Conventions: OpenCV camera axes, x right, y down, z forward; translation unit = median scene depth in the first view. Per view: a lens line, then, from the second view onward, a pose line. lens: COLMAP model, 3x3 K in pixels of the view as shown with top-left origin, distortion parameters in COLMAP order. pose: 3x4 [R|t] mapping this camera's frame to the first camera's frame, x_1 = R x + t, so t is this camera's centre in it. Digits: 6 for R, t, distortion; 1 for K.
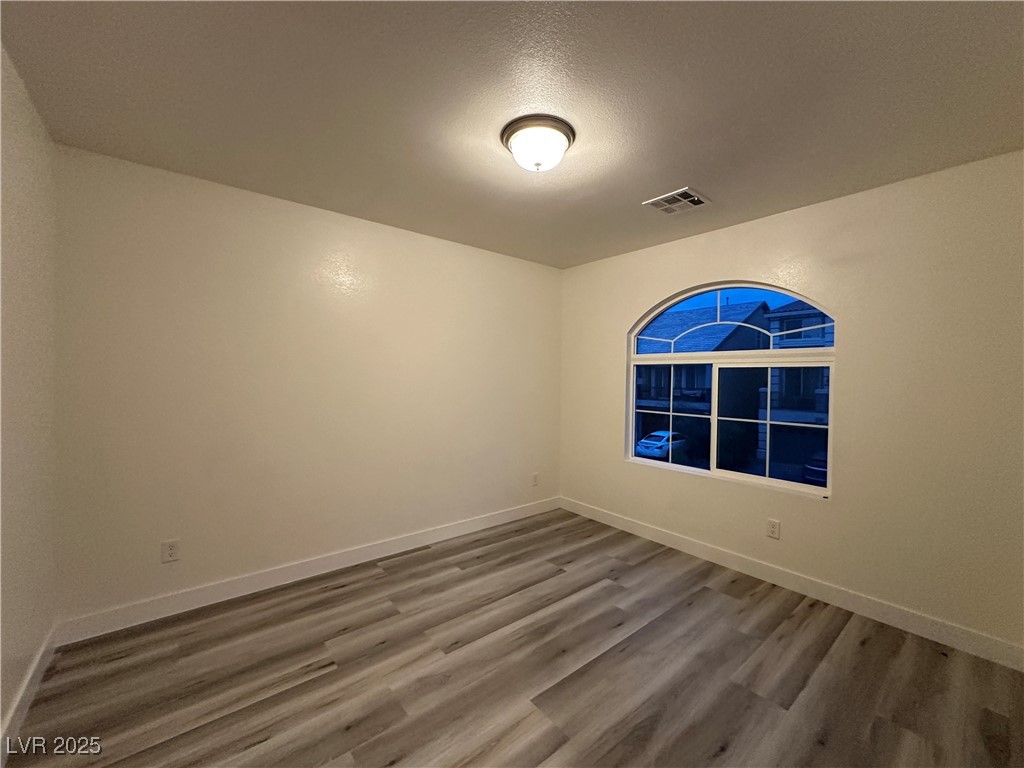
lens RADIAL K [[408.4, 0, 500.6], [0, 408.4, 384.5], [0, 0, 1]] dist [-0.003505, 0.000597]
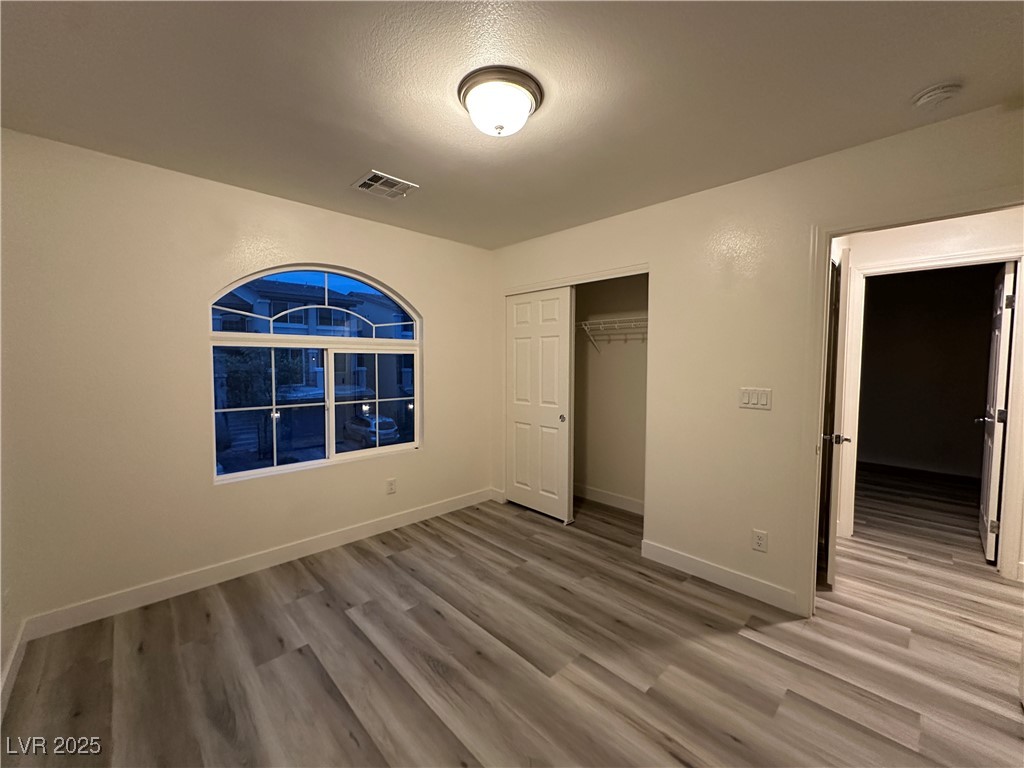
lens RADIAL K [[408.4, 0, 523.4], [0, 408.4, 380.5], [0, 0, 1]] dist [-0.003505, 0.000597]
pose [[-0.108651, -0.063383, 0.992057, -0.583720], [0.016846, 0.997705, 0.065589, -0.036450], [-0.993937, 0.023839, -0.107333, 0.746922]]
